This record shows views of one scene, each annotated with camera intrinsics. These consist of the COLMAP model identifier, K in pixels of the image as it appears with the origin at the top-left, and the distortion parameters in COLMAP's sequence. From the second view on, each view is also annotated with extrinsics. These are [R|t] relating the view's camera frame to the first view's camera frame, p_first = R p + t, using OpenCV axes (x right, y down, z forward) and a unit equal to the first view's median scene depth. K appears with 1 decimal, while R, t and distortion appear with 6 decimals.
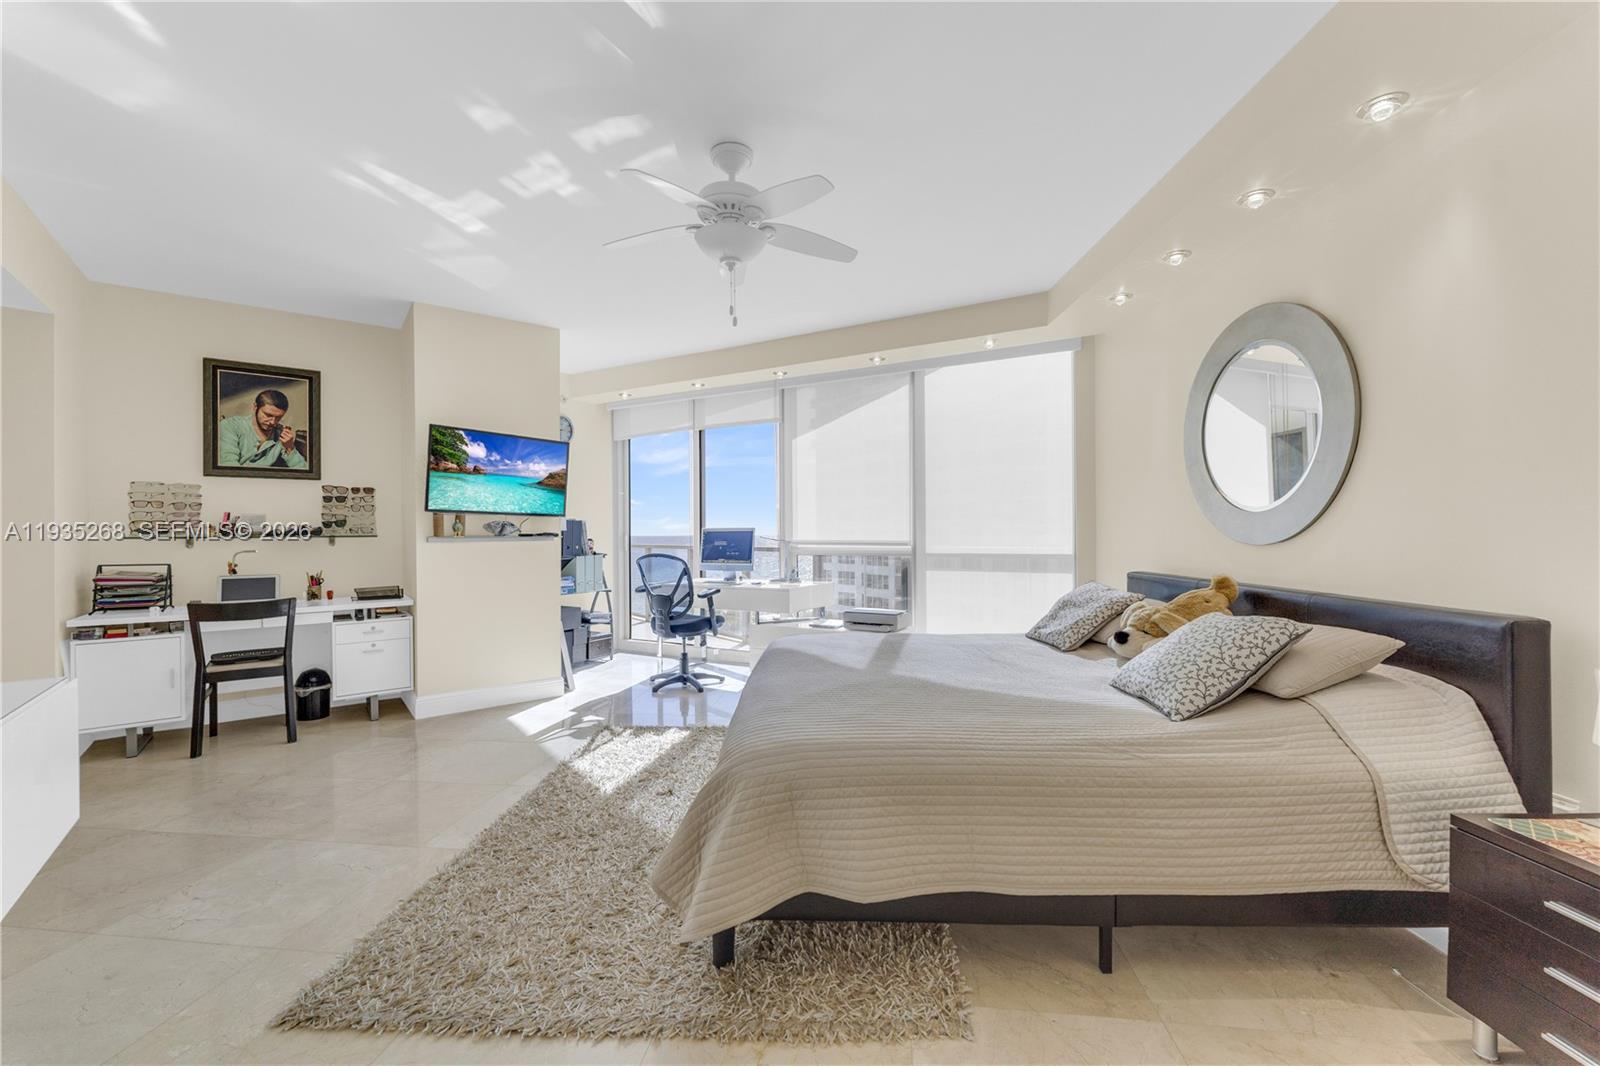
lens RADIAL K [[643.9, 0, 797.8], [0, 643.9, 532.4], [0, 0, 1]] dist [0.010163, -0.007086]
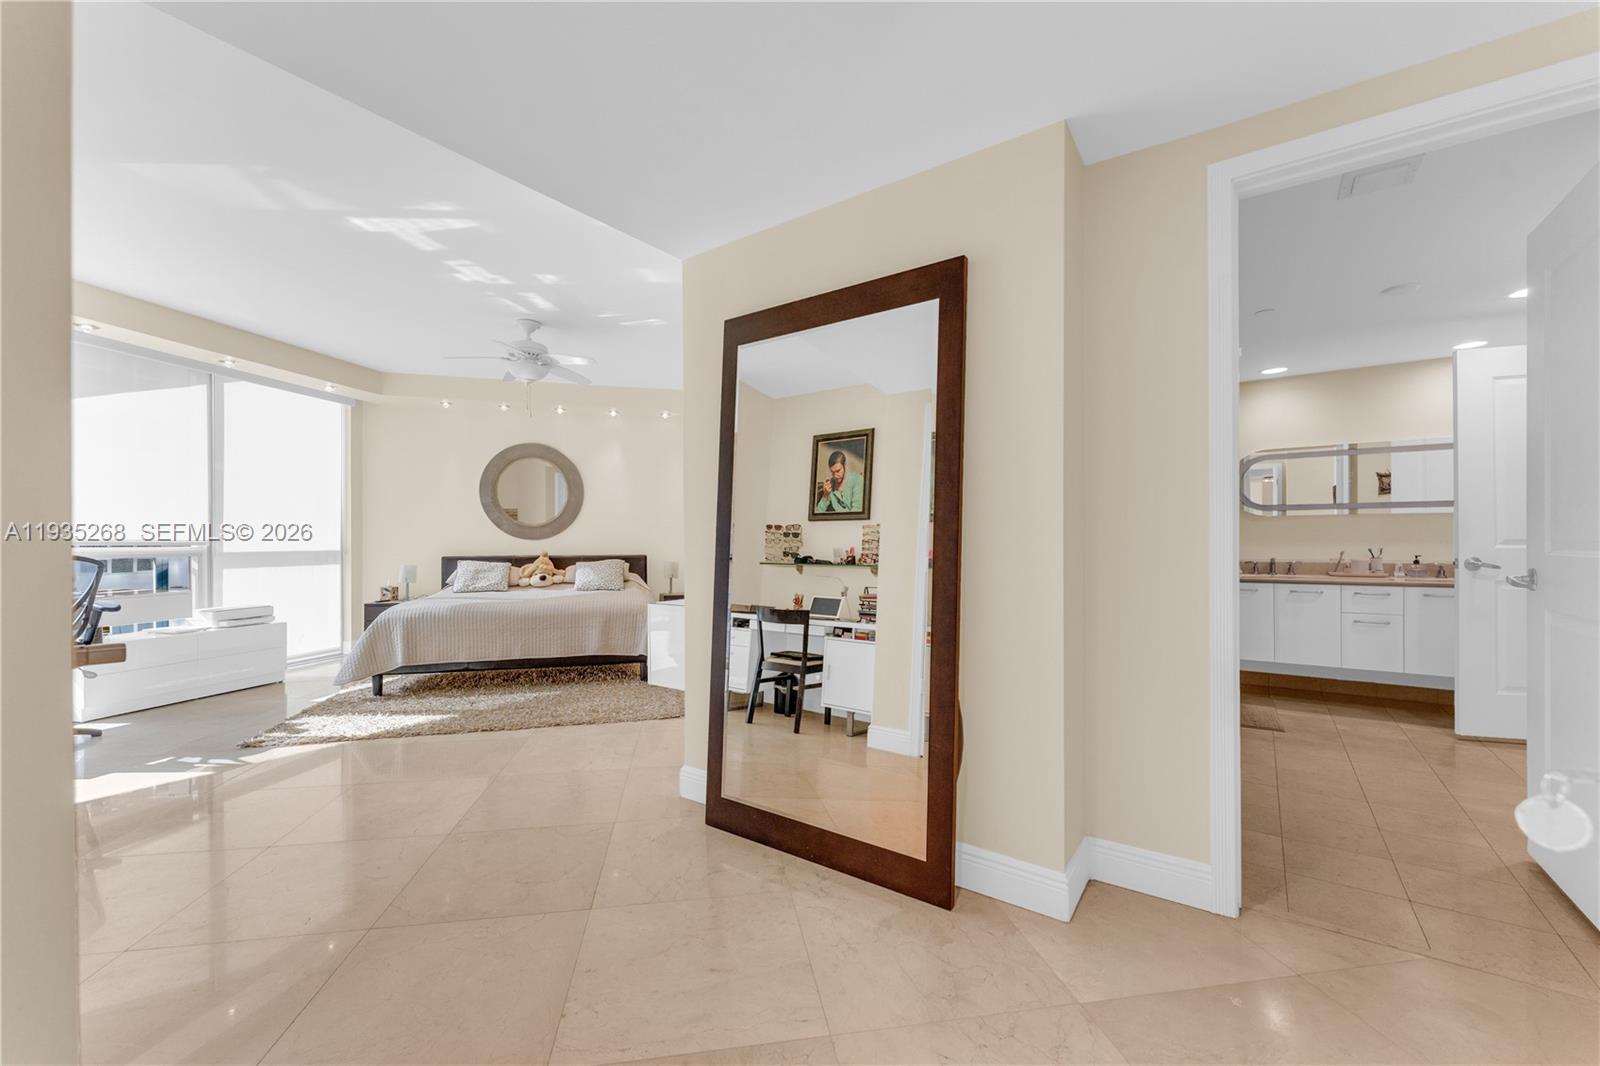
lens RADIAL K [[652.1, 0, 801.7], [0, 652.1, 541.3], [0, 0, 1]] dist [0.003143, -0.000121]
pose [[-0.286117, 0.005686, 0.958178, -1.268008], [0.002434, 0.999983, -0.005207, 0.026451], [-0.958192, 0.000842, -0.286126, 0.476204]]
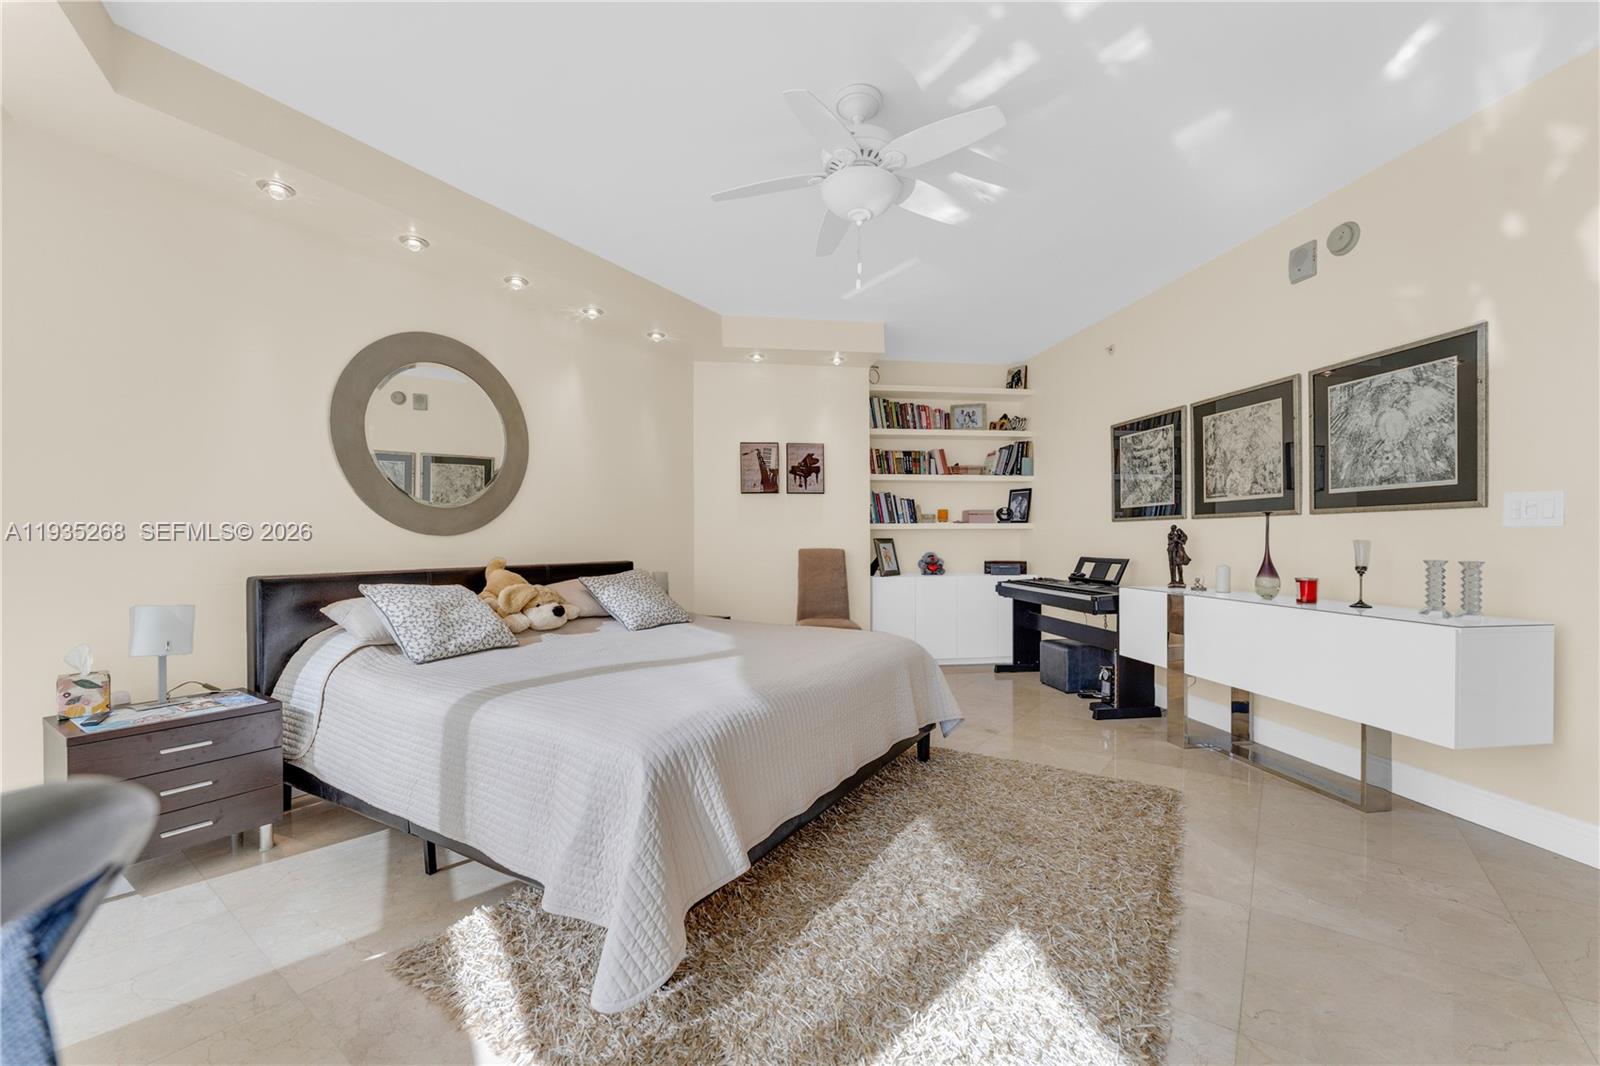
lens RADIAL K [[652.1, 0, 801.7], [0, 652.1, 541.3], [0, 0, 1]] dist [0.003143, -0.000121]
pose [[-0.874631, 0.006798, 0.484741, -0.288598], [0.007108, 0.999974, -0.001199, 0.024128], [-0.484737, 0.002397, -0.874657, 1.124370]]
